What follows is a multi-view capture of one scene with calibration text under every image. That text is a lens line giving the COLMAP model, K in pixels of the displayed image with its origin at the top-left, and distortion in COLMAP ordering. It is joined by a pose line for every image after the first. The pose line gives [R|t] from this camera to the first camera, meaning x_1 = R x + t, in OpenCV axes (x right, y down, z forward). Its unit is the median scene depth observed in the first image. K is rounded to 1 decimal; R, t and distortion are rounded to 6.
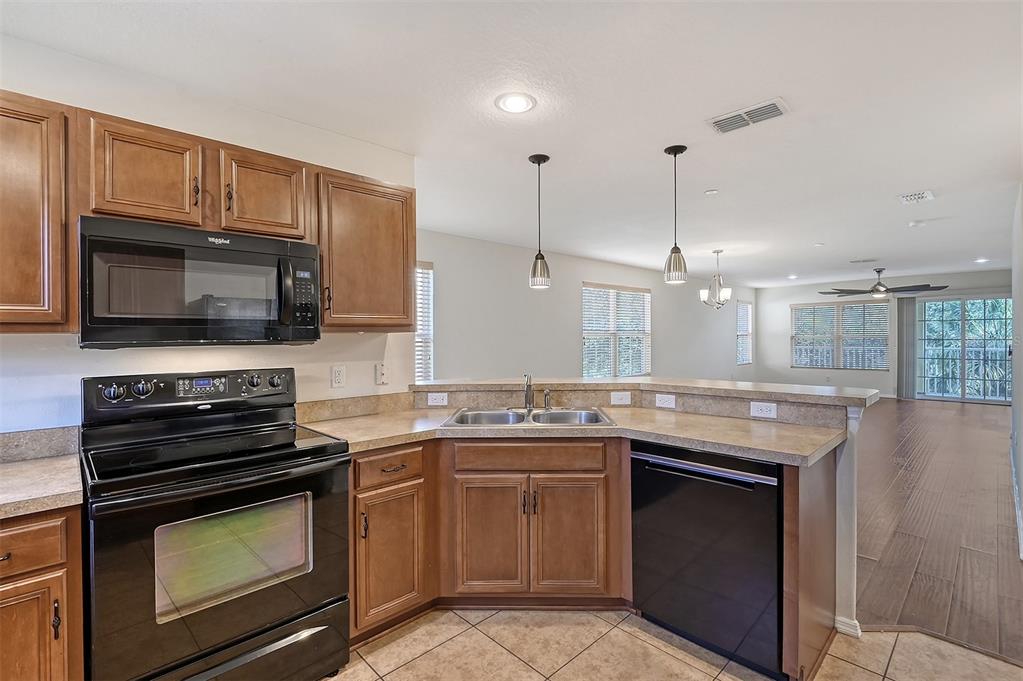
lens RADIAL K [[460.7, 0, 510.6], [0, 460.7, 345.0], [0, 0, 1]] dist [-0.001172, -0.001191]
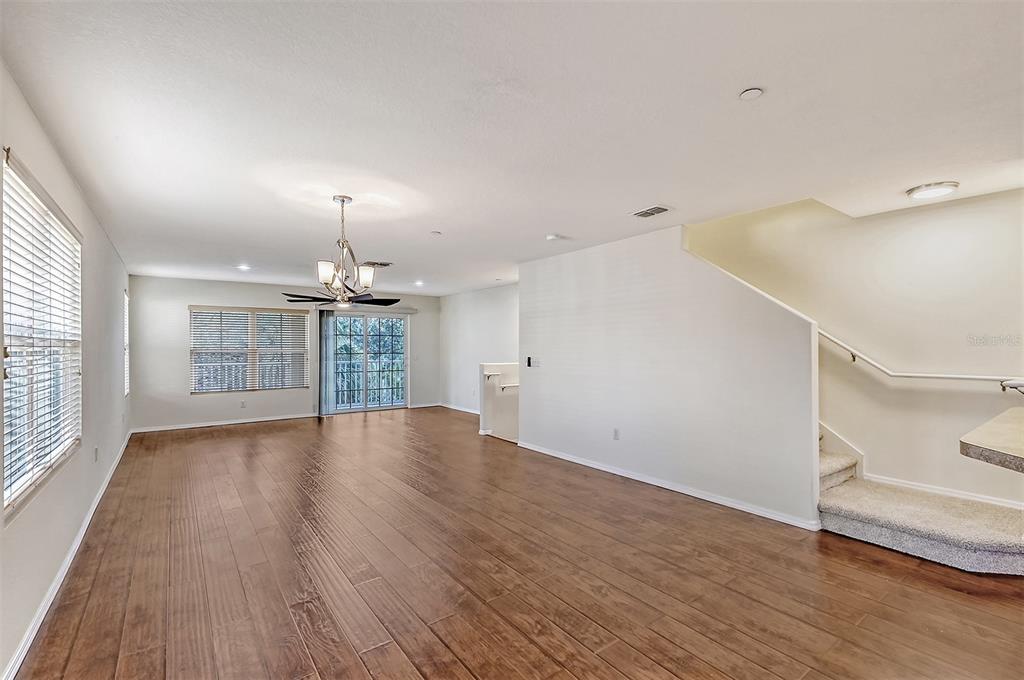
lens RADIAL K [[461.1, 0, 556.5], [0, 461.1, 347.7], [0, 0, 1]] dist [-0.001172, -0.001191]
pose [[0.052804, 0.007743, 0.998575, -0.075564], [0.018681, 0.999787, -0.008740, -0.009079], [-0.998430, 0.019116, 0.052648, 0.552457]]
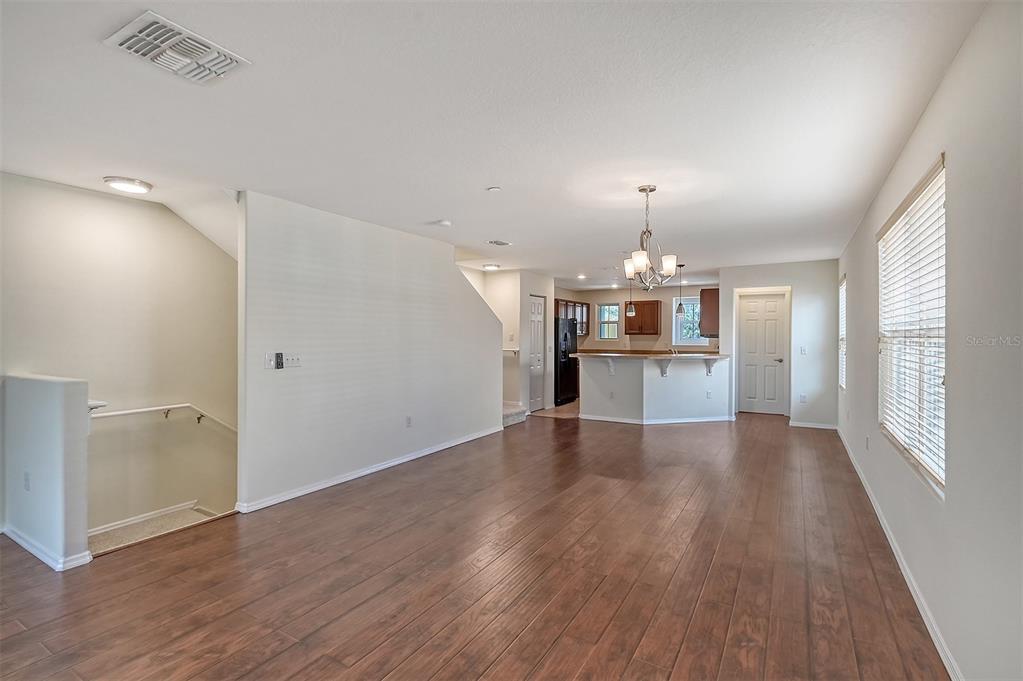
lens RADIAL K [[460.7, 0, 512.9], [0, 460.7, 342.4], [0, 0, 1]] dist [-0.001172, -0.001191]
pose [[-0.962631, 0.013270, -0.270490, 0.592978], [0.004247, 0.999416, 0.033914, -0.027483], [0.270782, 0.031497, -0.962125, 1.164022]]
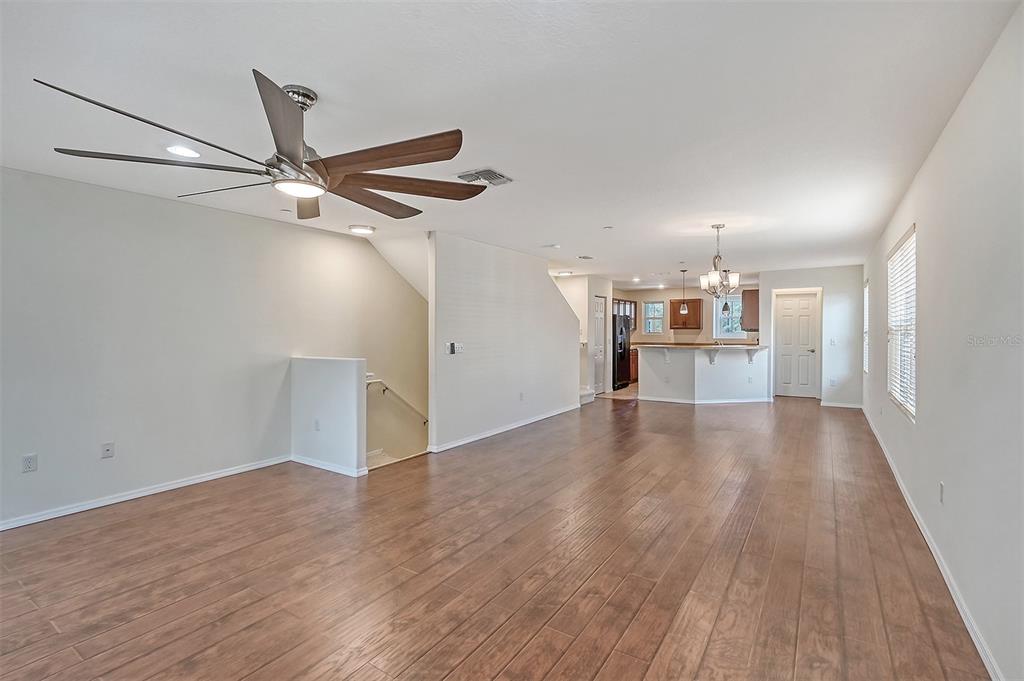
lens RADIAL K [[461.1, 0, 510.6], [0, 461.1, 337.9], [0, 0, 1]] dist [-0.001172, -0.001191]
pose [[-0.975025, 0.016446, -0.221485, 0.764332], [0.008833, 0.999337, 0.035322, -0.032145], [0.221919, 0.032484, -0.974524, 1.323401]]
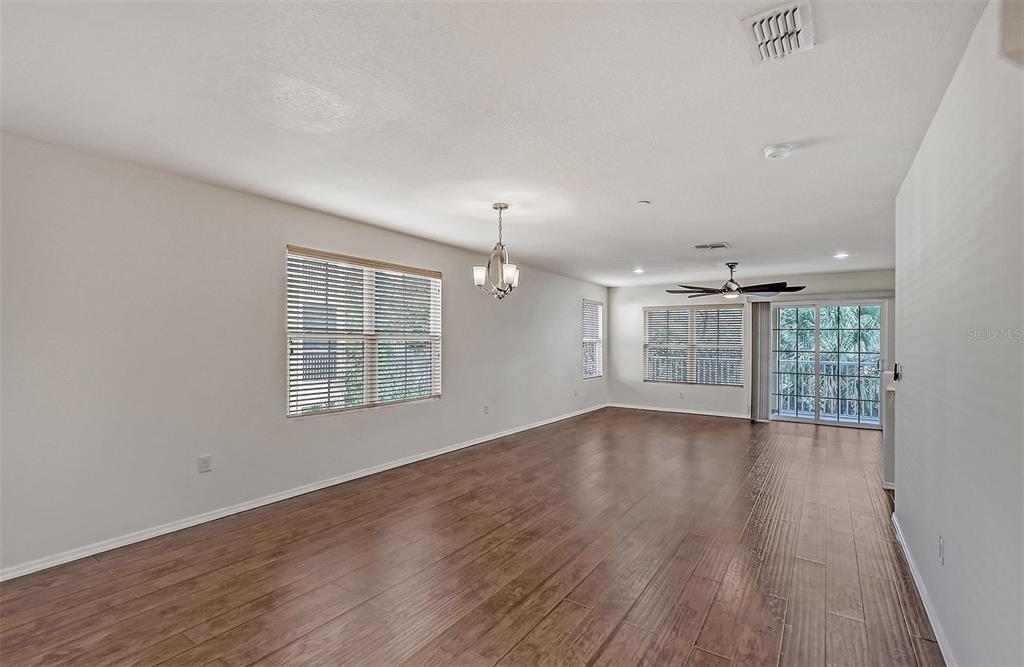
lens RADIAL K [[476.6, 0, 515.3], [0, 476.6, 339.1], [0, 0, 1]] dist [0.004974, 0.000255]
pose [[0.972231, 0.020519, 0.233121, 0.249580], [-0.015573, 0.999613, -0.023039, -0.007734], [-0.233504, 0.018769, 0.972175, 0.289660]]
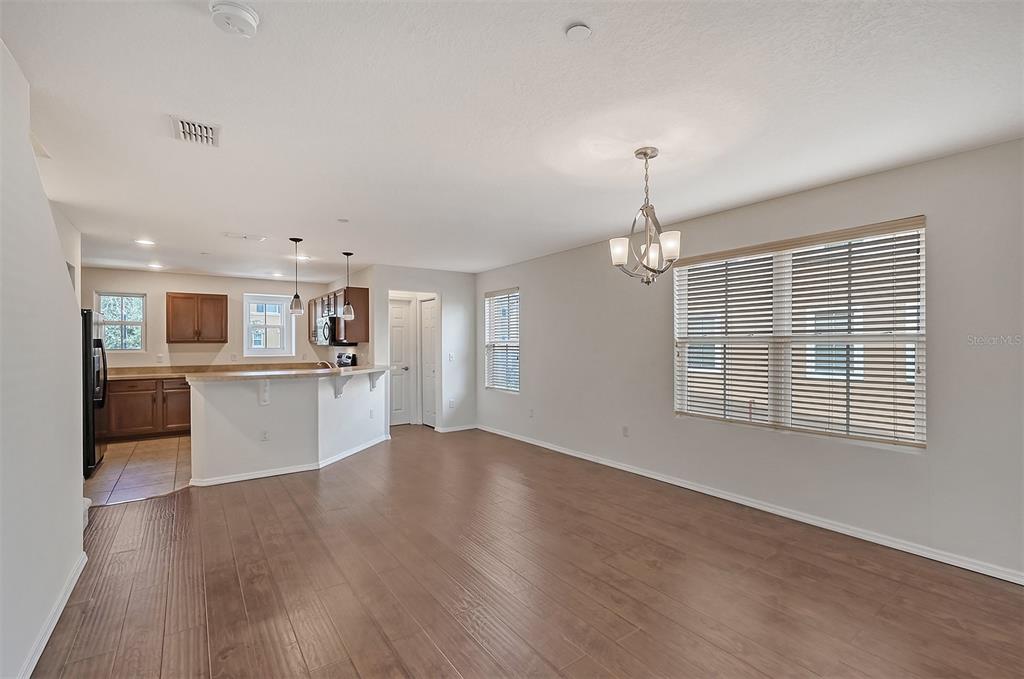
lens RADIAL K [[461.1, 0, 531.0], [0, 461.1, 346.2], [0, 0, 1]] dist [-0.001172, -0.001191]
pose [[-0.119122, 0.017067, -0.992733, 0.701807], [-0.011873, 0.999756, 0.018613, -0.020532], [0.992809, 0.014004, -0.118891, 0.735970]]
